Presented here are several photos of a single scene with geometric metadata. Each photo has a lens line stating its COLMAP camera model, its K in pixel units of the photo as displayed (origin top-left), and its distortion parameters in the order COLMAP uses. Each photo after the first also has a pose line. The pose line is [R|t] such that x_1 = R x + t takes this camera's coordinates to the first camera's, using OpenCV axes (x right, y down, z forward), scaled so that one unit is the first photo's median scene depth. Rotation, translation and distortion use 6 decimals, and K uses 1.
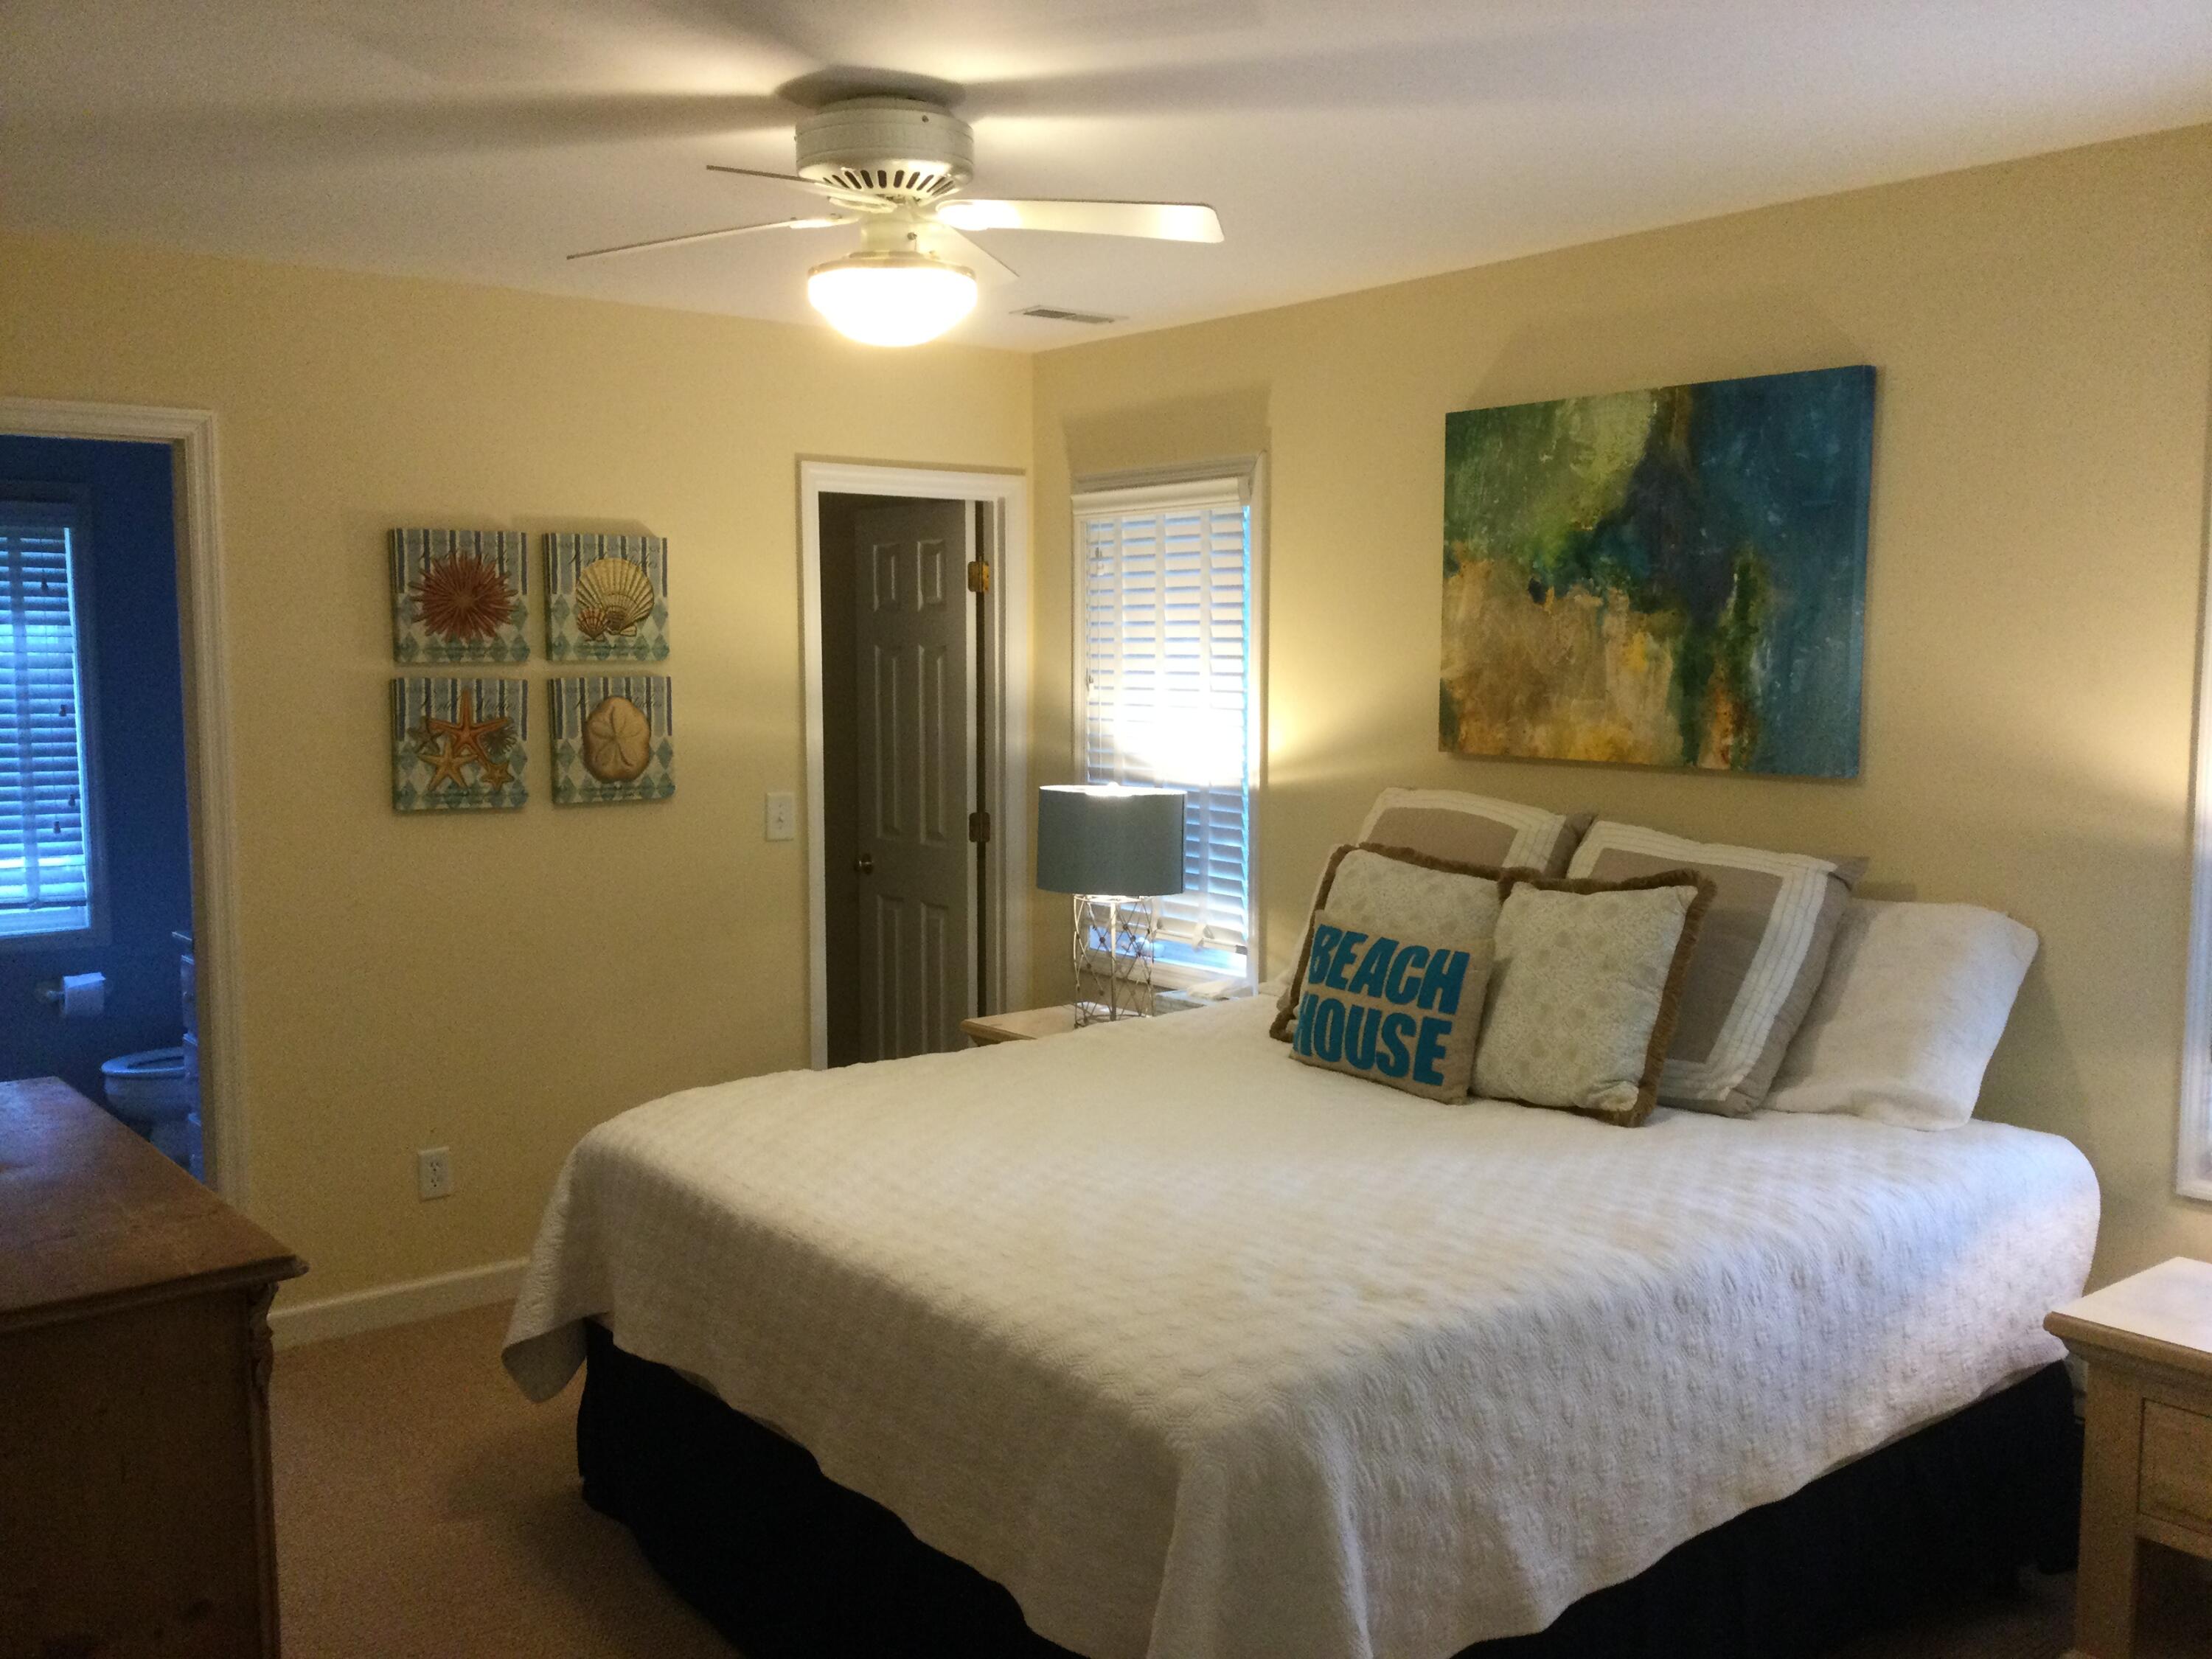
lens RADIAL K [[1968.5, 0, 1119.0], [0, 1968.5, 831.7], [0, 0, 1]] dist [0.142795, -0.278955]
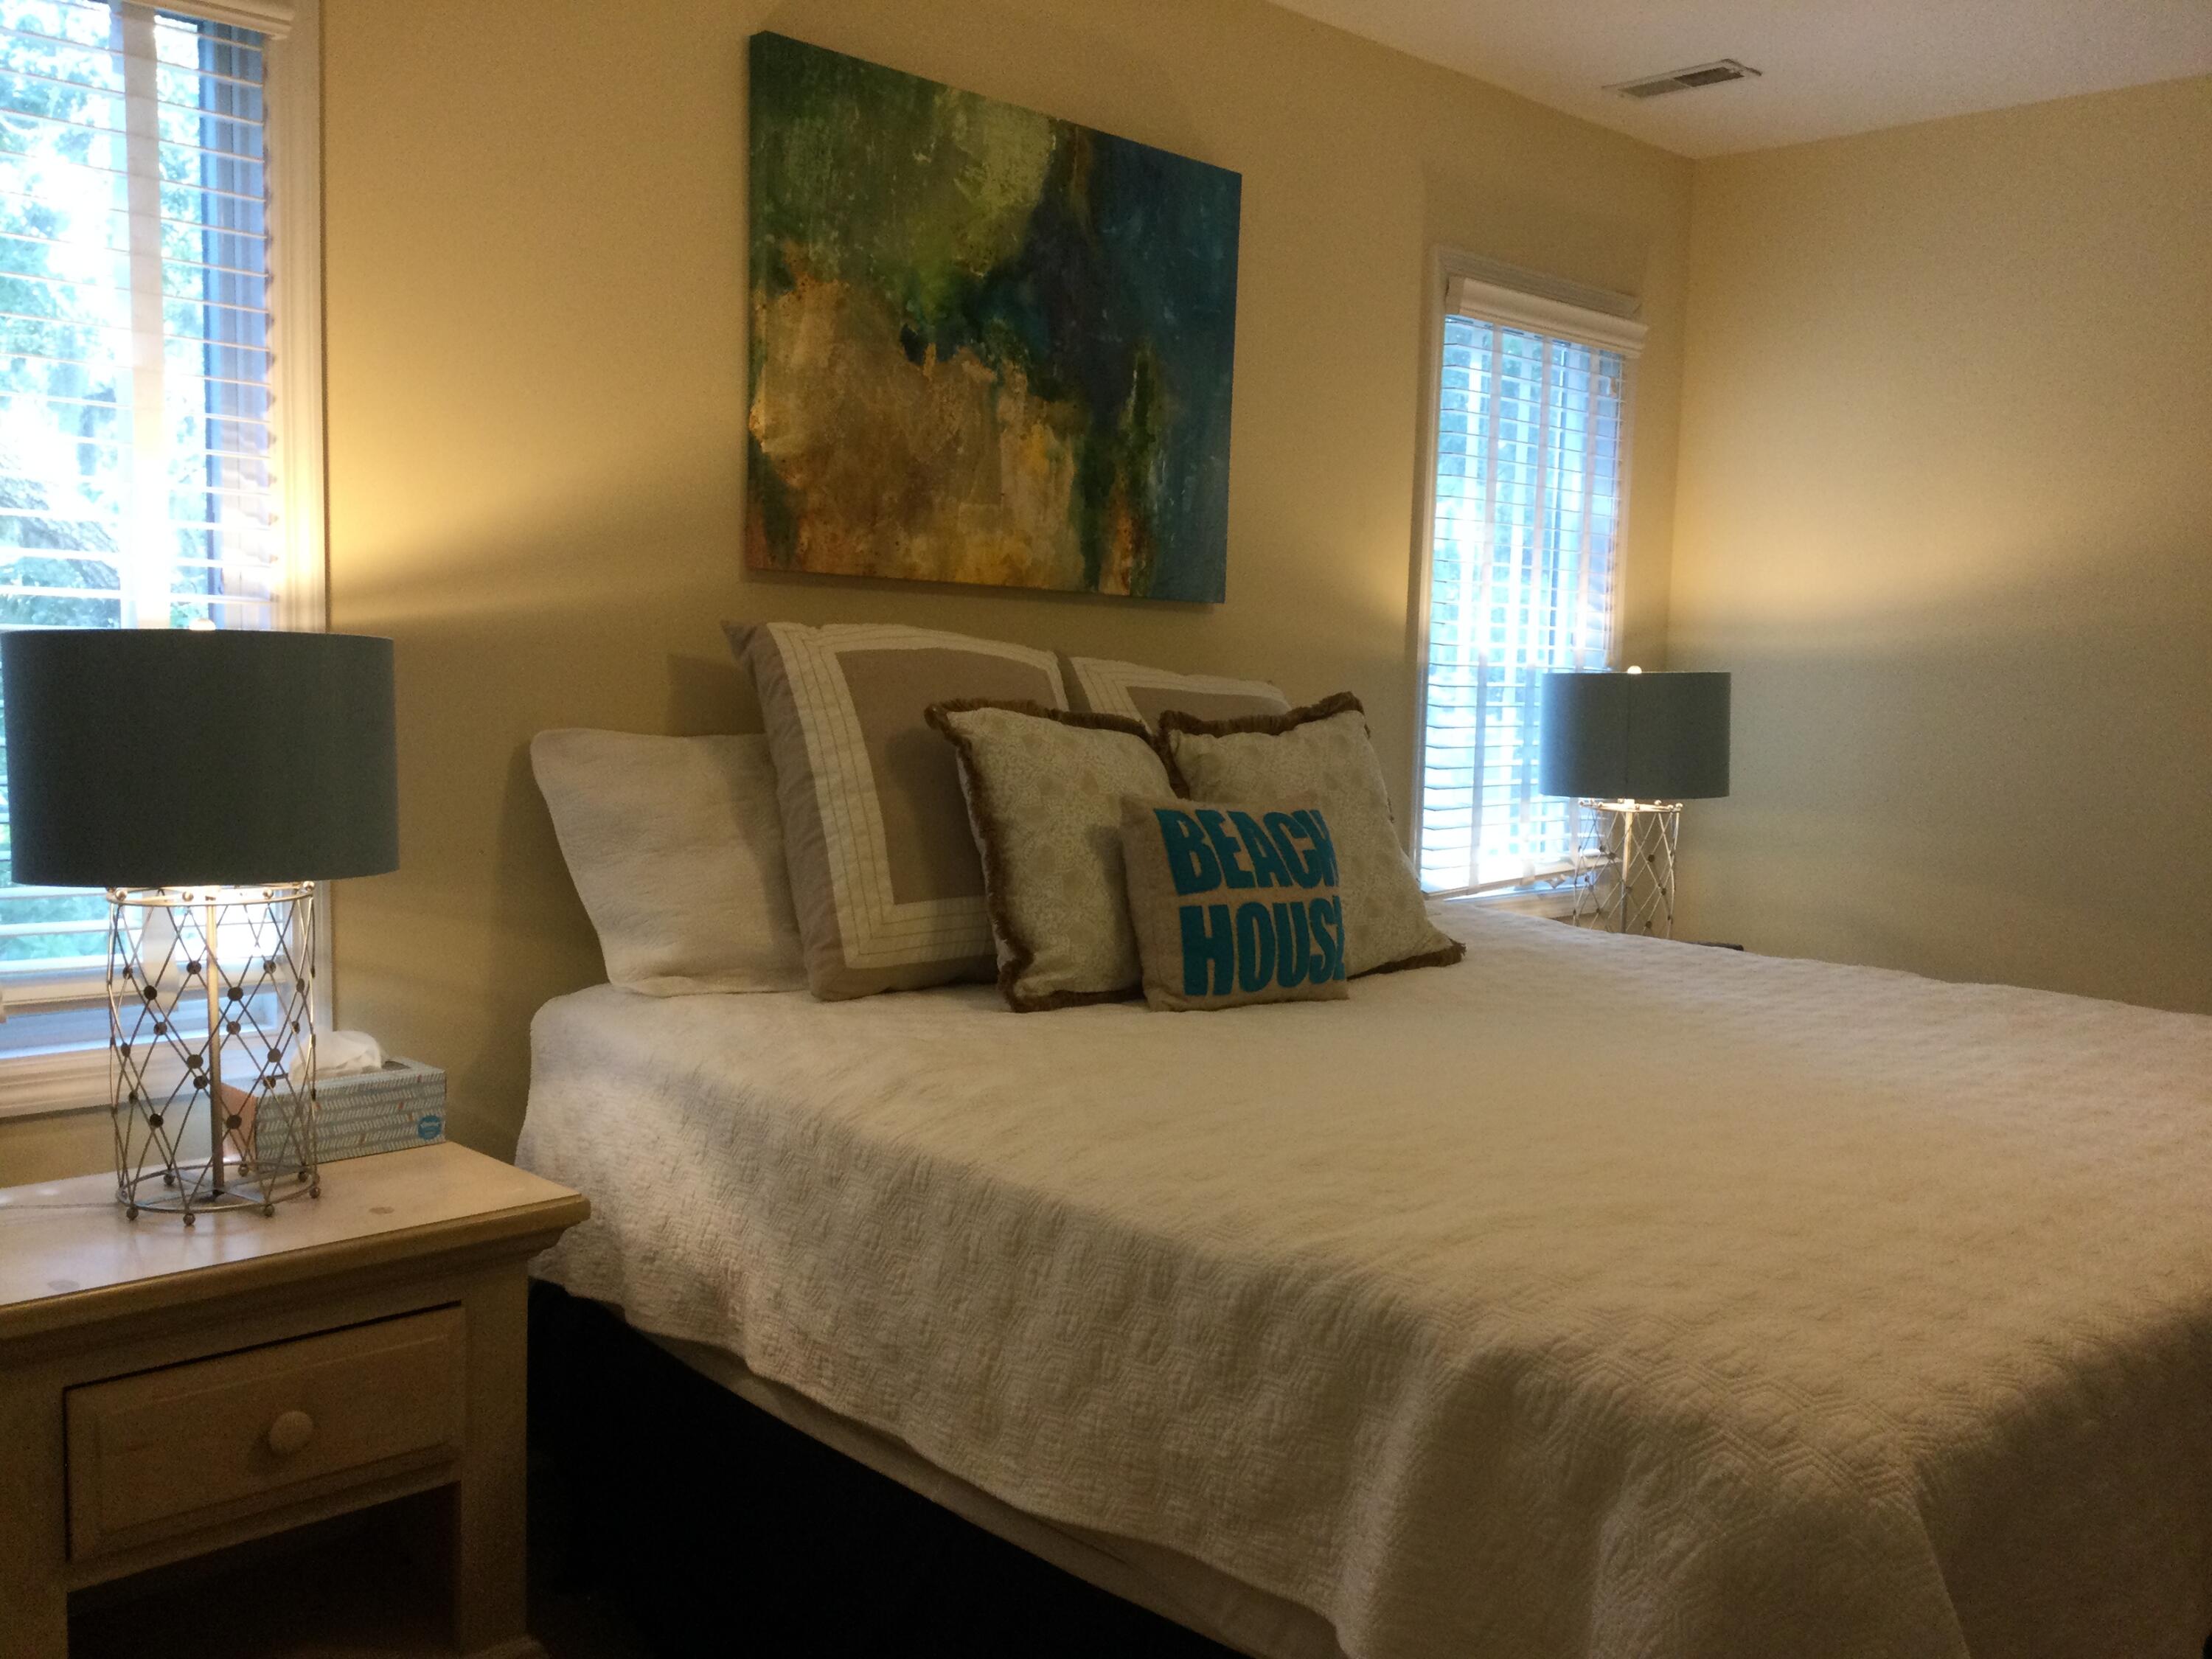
lens RADIAL K [[1968.5, 0, 1119.0], [0, 1968.5, 831.7], [0, 0, 1]] dist [0.142795, -0.278955]
pose [[-0.106123, -0.084612, 0.990747, -0.535463], [0.067818, 0.993437, 0.092106, -0.007493], [-0.992038, 0.076965, -0.099688, 1.032190]]
